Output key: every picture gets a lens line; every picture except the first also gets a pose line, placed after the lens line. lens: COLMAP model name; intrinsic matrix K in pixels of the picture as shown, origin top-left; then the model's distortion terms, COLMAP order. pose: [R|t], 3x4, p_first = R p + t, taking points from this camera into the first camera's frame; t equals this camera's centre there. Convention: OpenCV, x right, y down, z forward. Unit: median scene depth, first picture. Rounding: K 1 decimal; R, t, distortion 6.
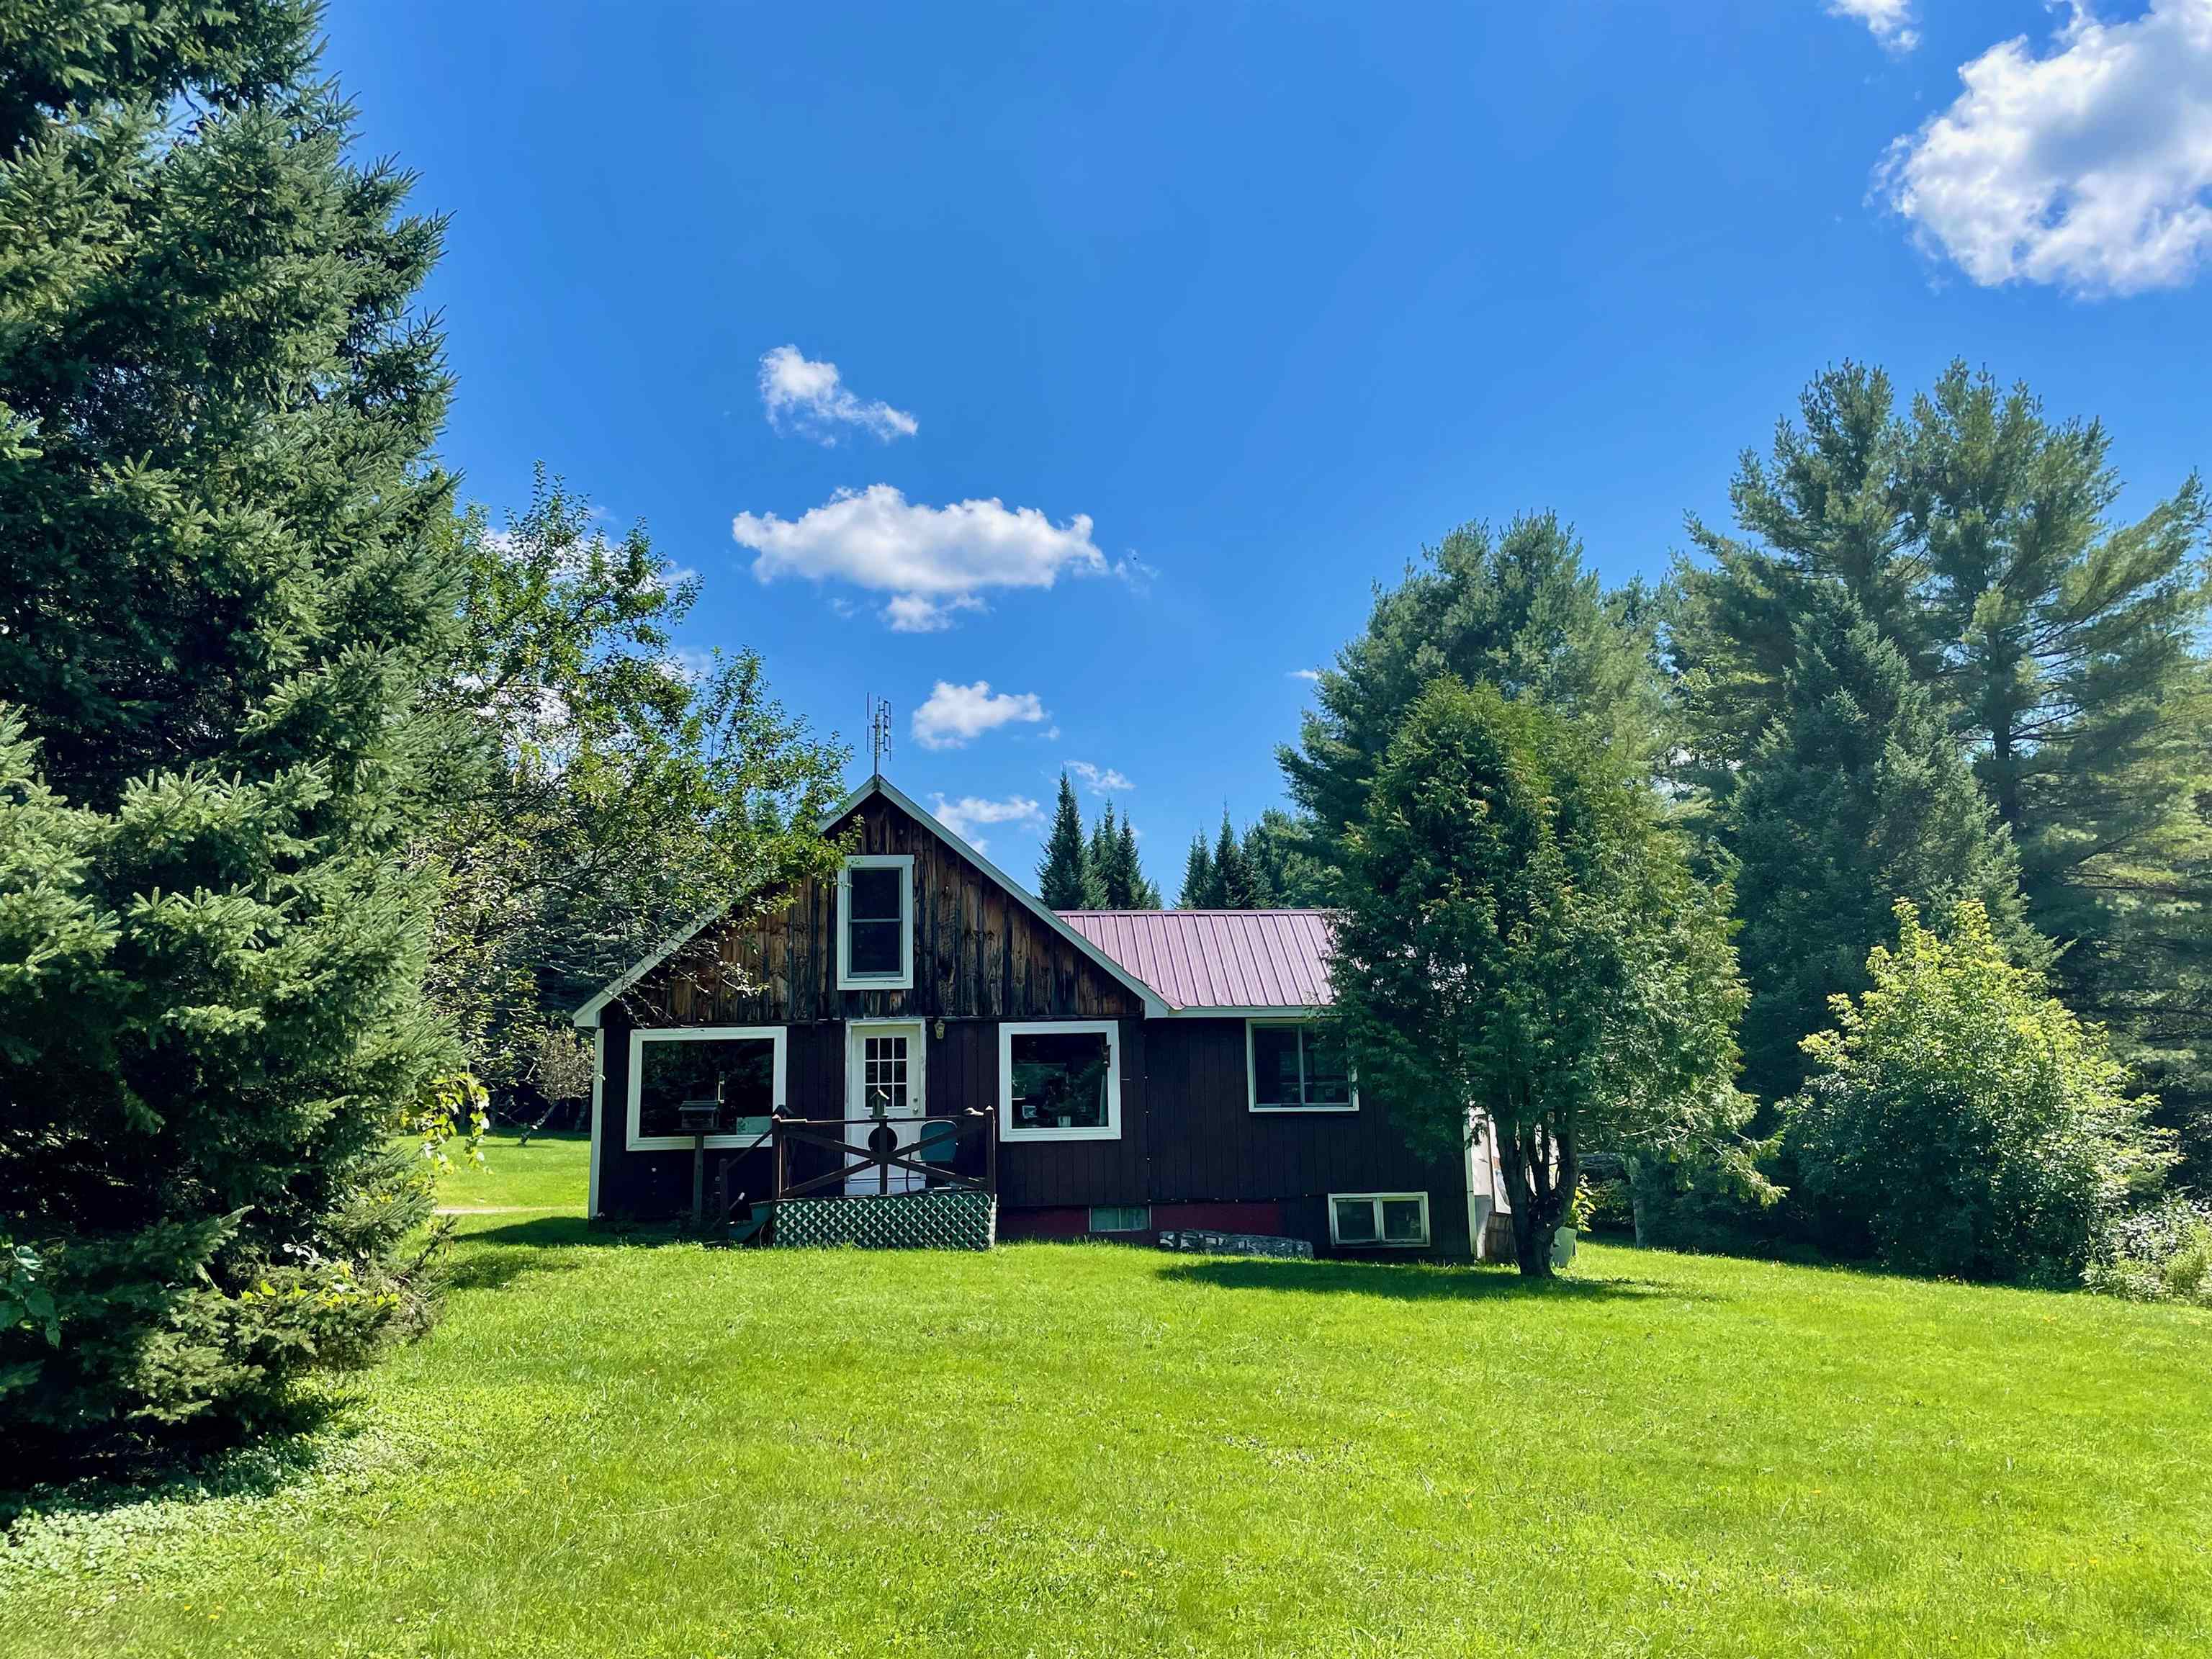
lens RADIAL K [[1825.6, 0, 1107.6], [0, 1825.6, 821.6], [0, 0, 1]] dist [0.100598, -0.131511]
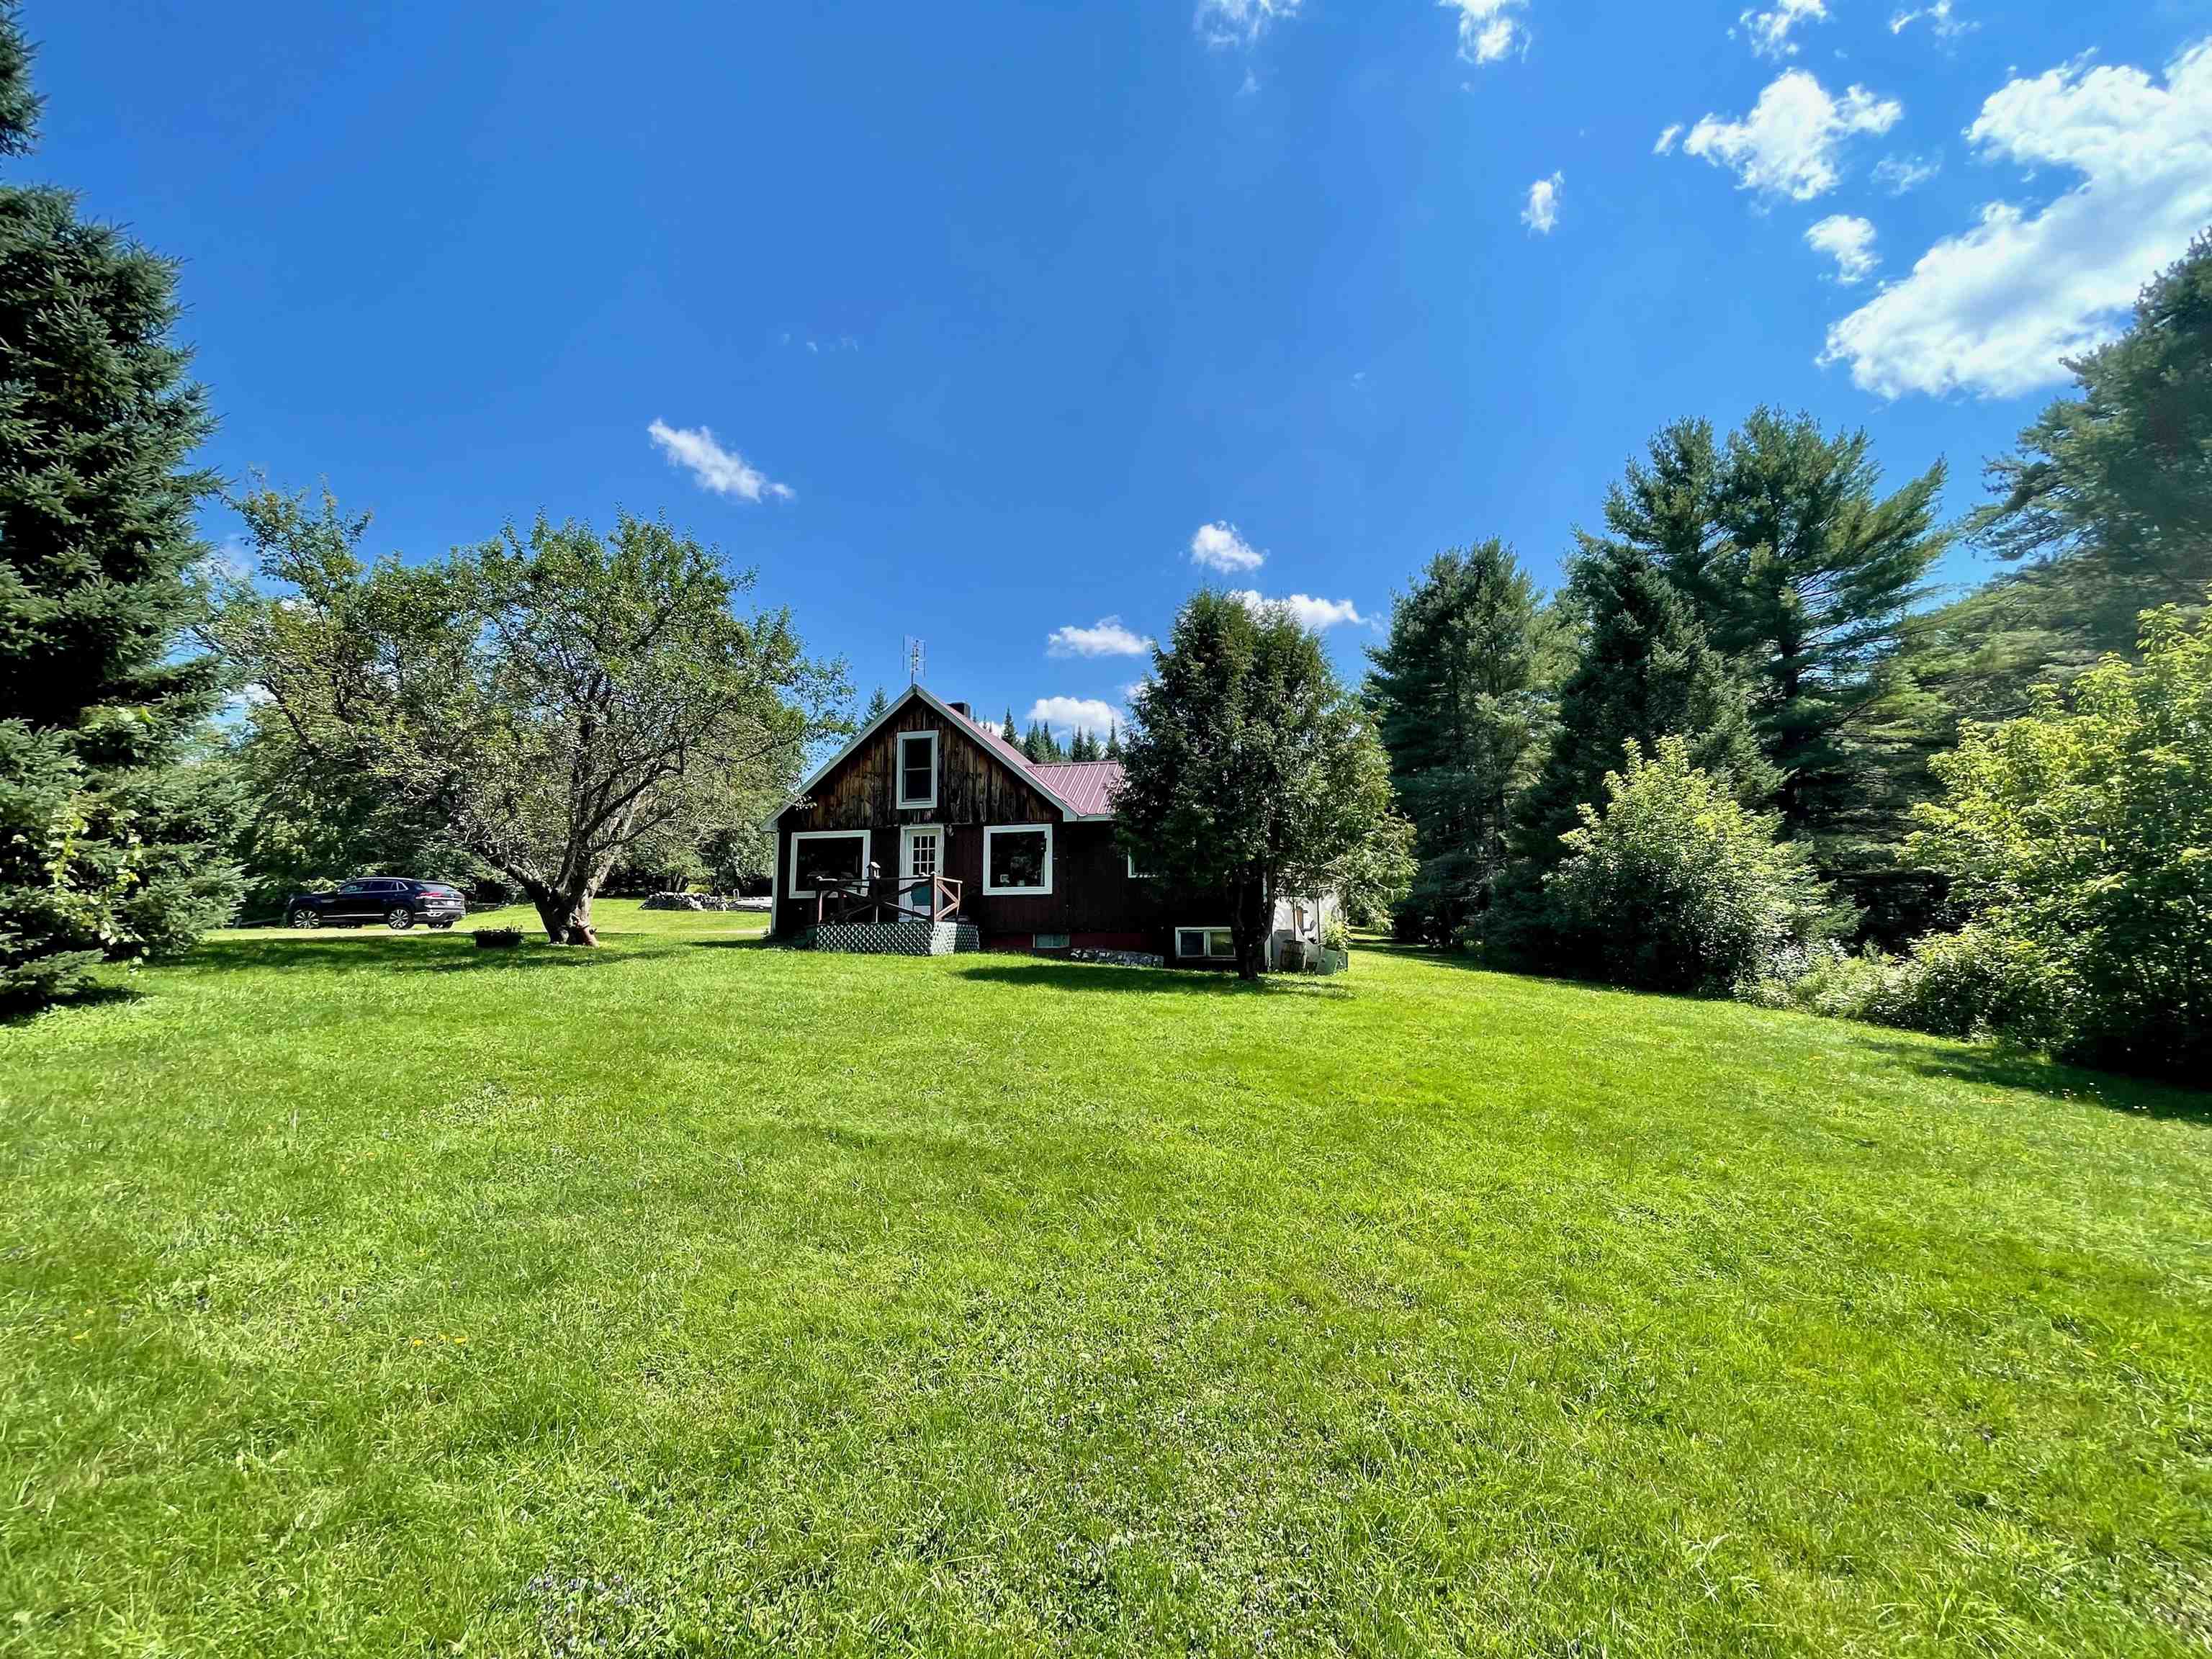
lens RADIAL K [[890.8, 0, 1110.4], [0, 890.8, 821.4], [0, 0, 1]] dist [-0.004385, 0.000157]
pose [[0.959464, -0.020974, -0.281048, 0.284871], [0.039995, 0.997267, 0.062113, 0.058645], [0.278978, -0.070836, 0.957681, 0.240715]]
